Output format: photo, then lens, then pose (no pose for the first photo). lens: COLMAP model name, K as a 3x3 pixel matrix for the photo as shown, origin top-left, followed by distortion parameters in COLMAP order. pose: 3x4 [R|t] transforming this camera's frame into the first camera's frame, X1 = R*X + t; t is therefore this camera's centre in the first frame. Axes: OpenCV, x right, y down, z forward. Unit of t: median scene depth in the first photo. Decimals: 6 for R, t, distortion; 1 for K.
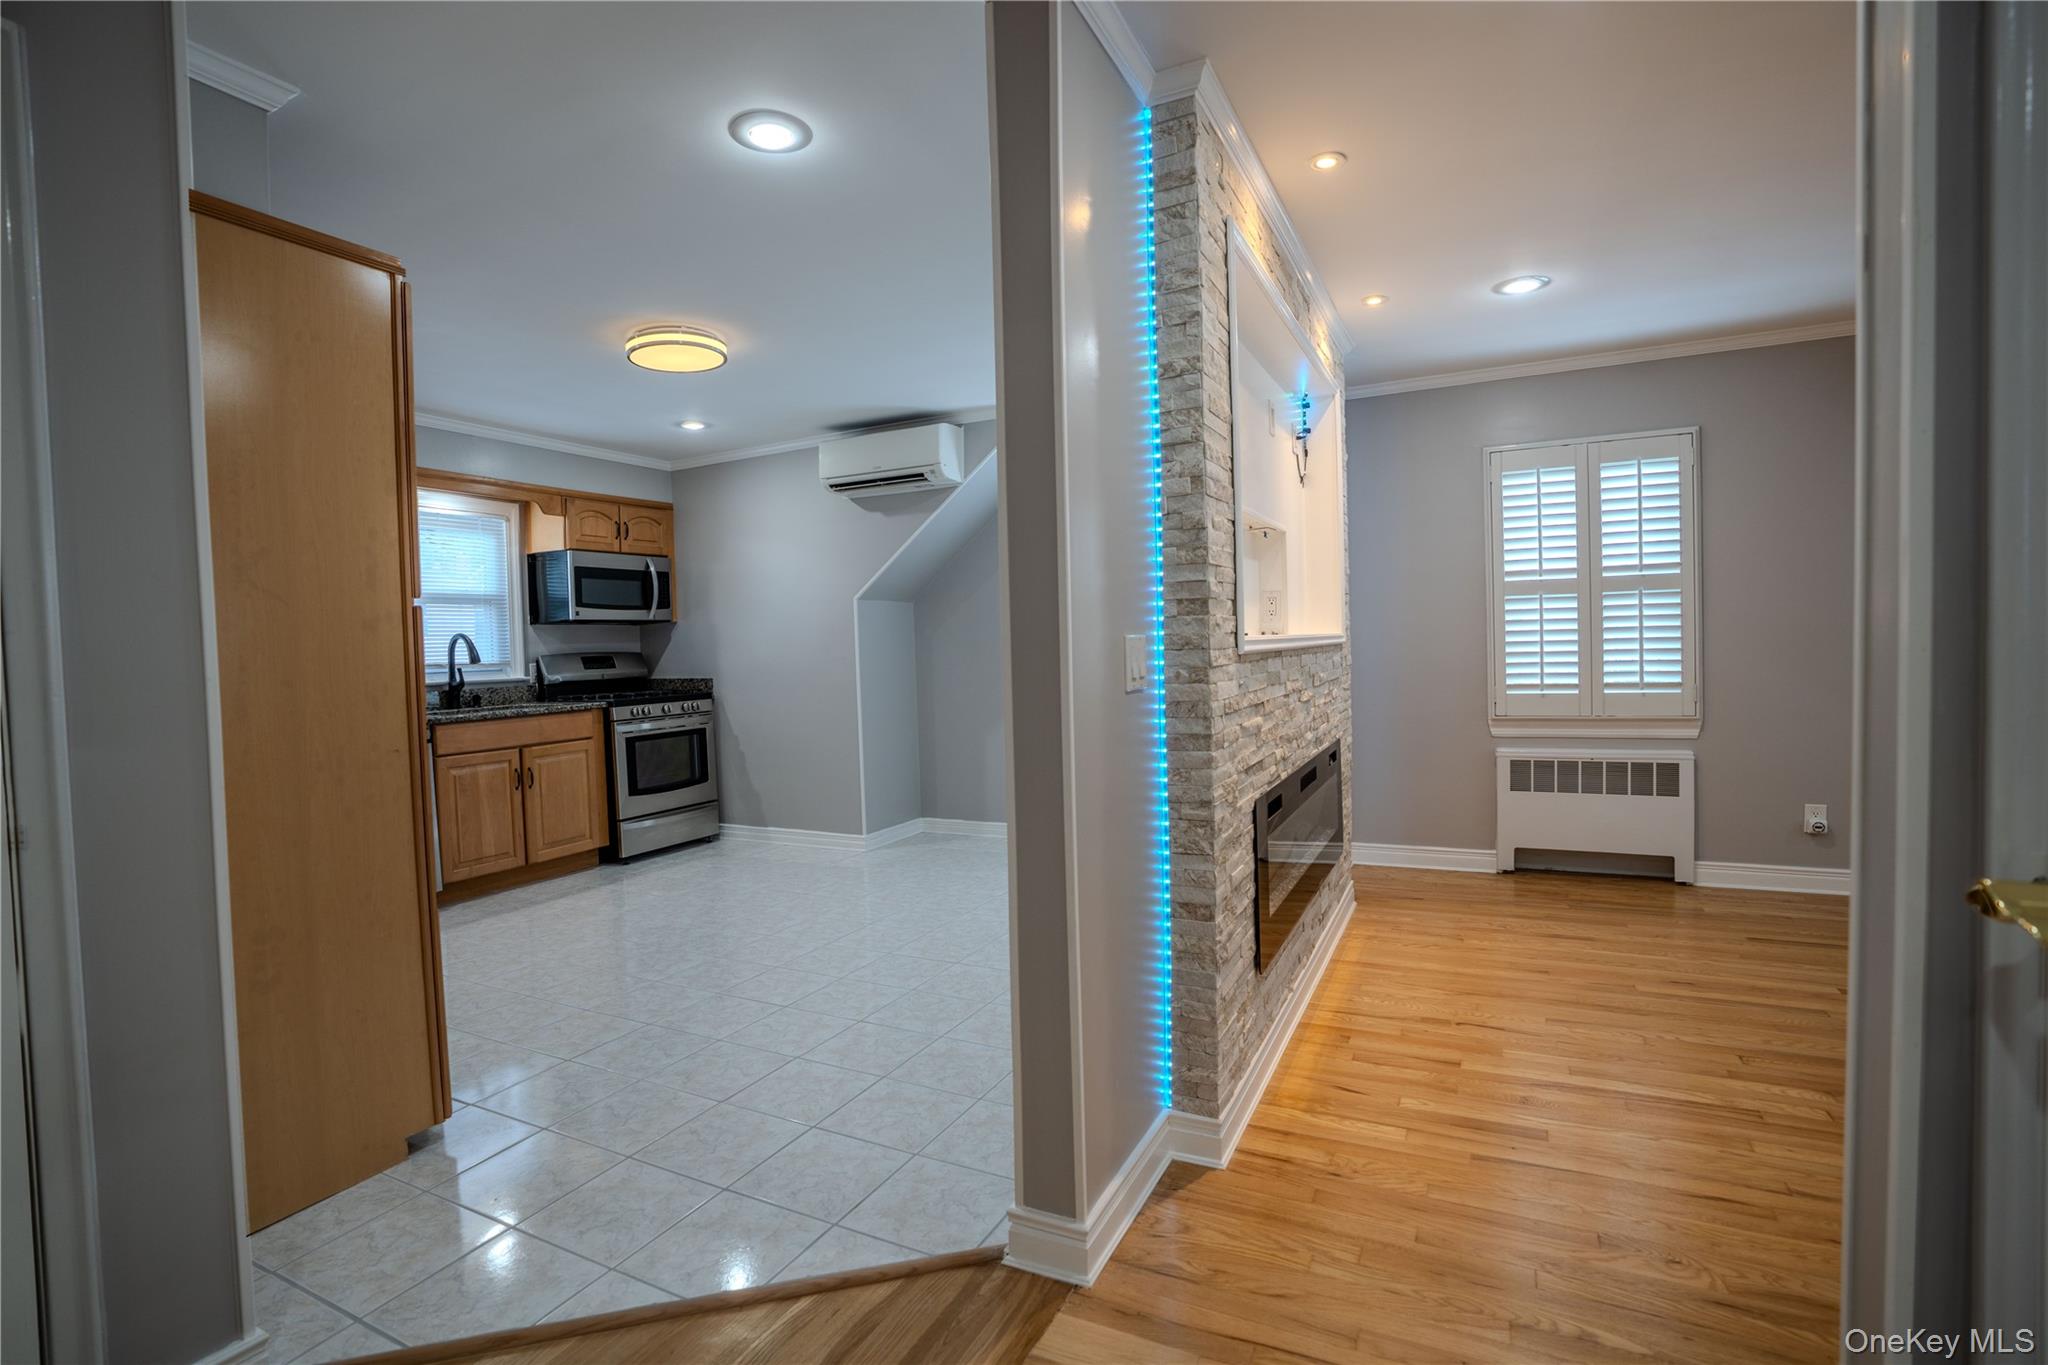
lens RADIAL K [[952.8, 0, 1024.0], [0, 952.8, 682.5], [0, 0, 1]] dist [-0.057577, 0.020400]
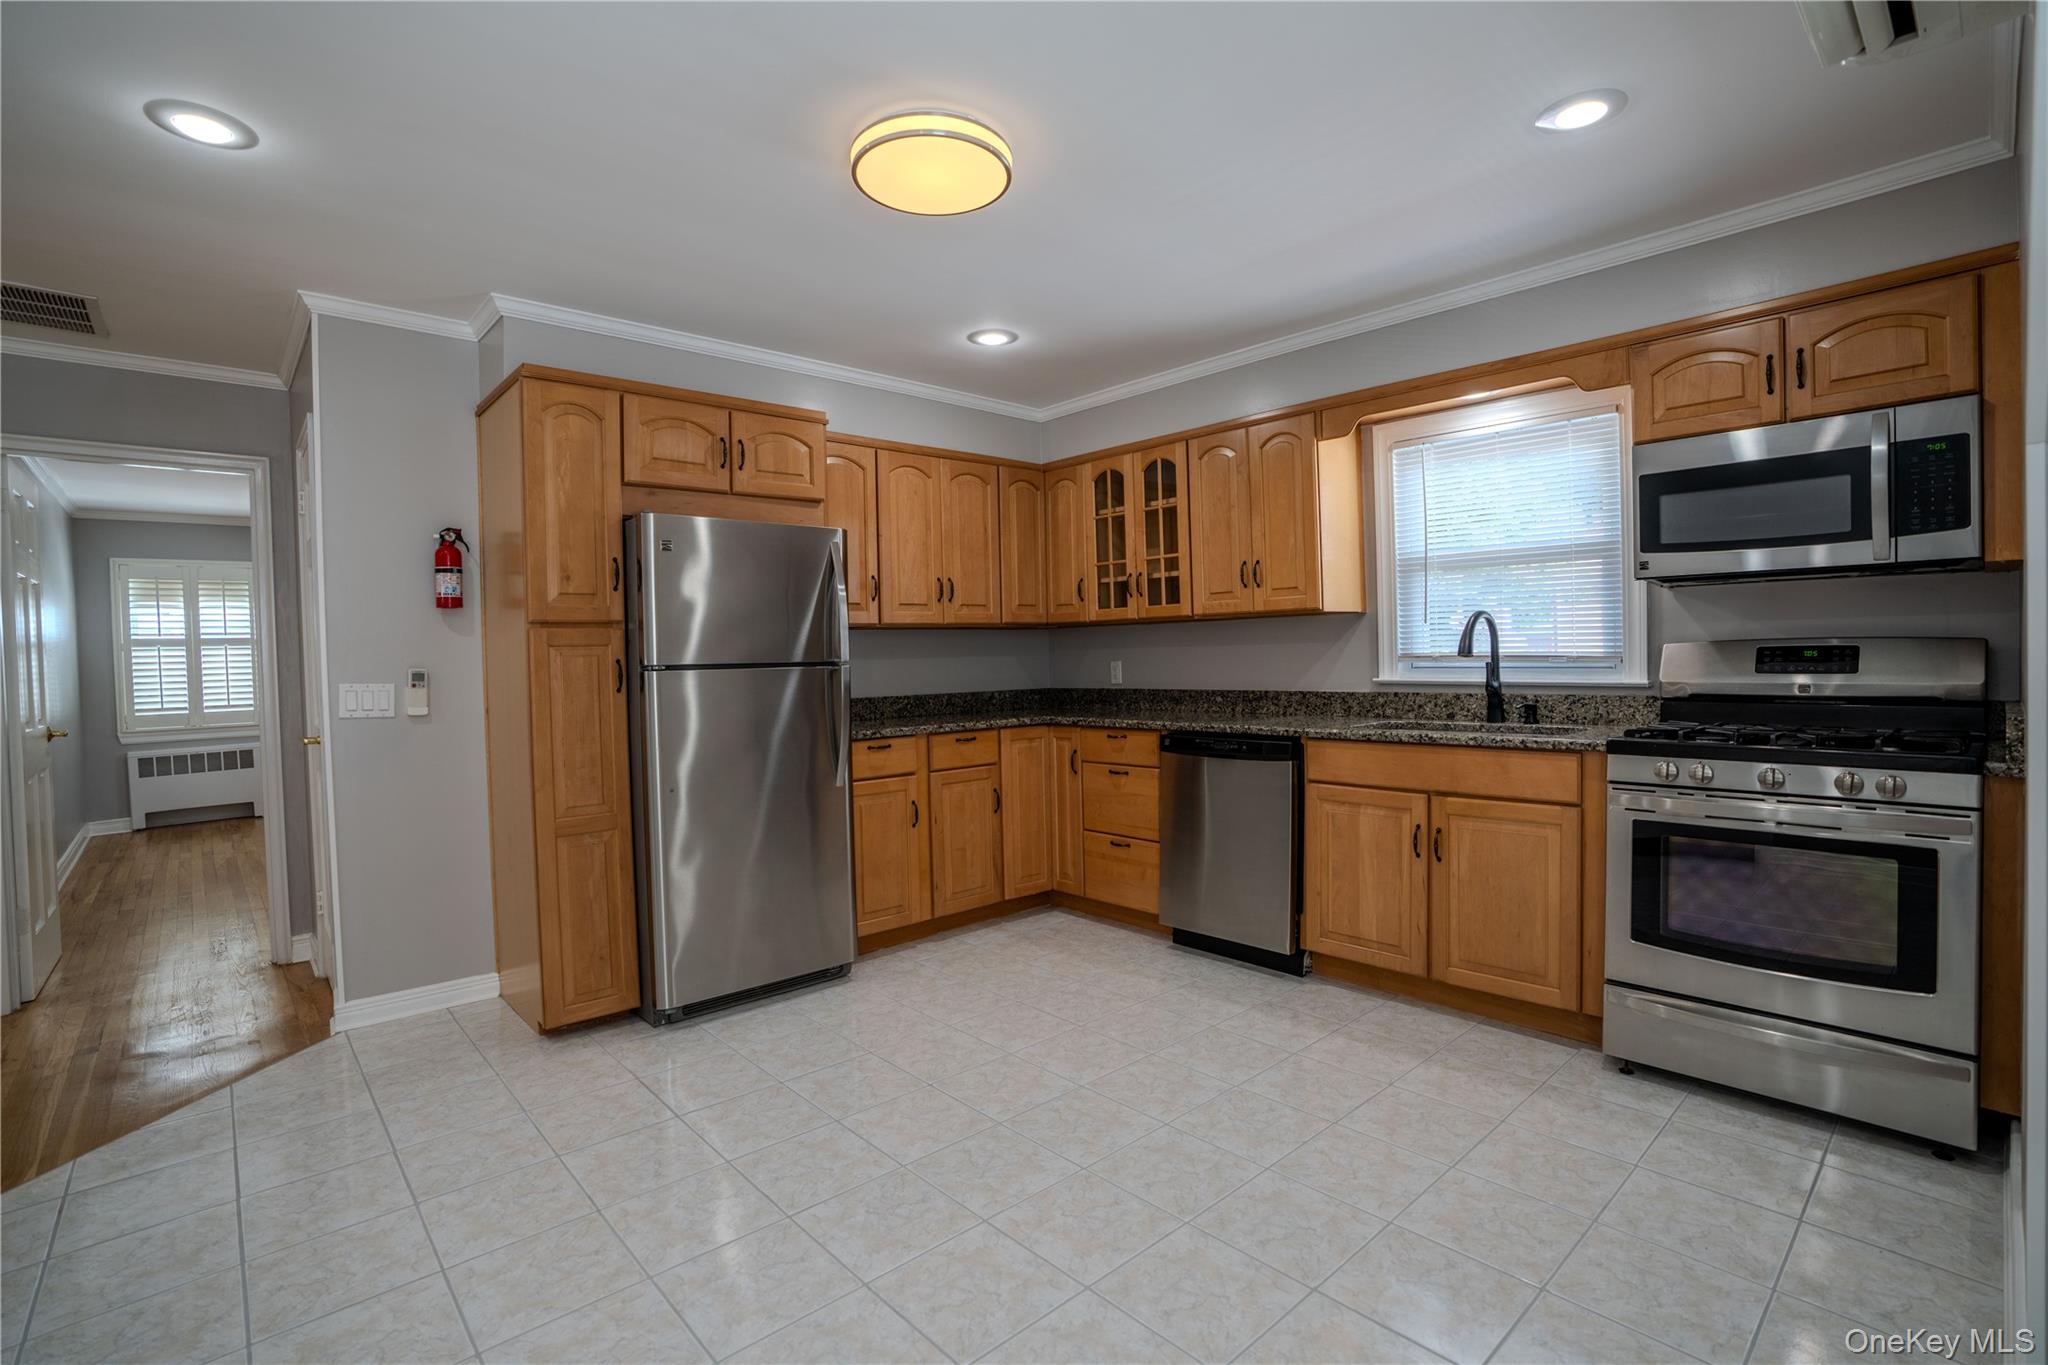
lens RADIAL K [[952.8, 0, 1024.0], [0, 952.8, 682.5], [0, 0, 1]] dist [-0.057577, 0.020400]
pose [[-0.360107, 0.063227, -0.930766, 0.139564], [-0.008743, 0.997428, 0.071137, -0.046058], [0.932870, 0.033755, -0.358628, 0.941618]]
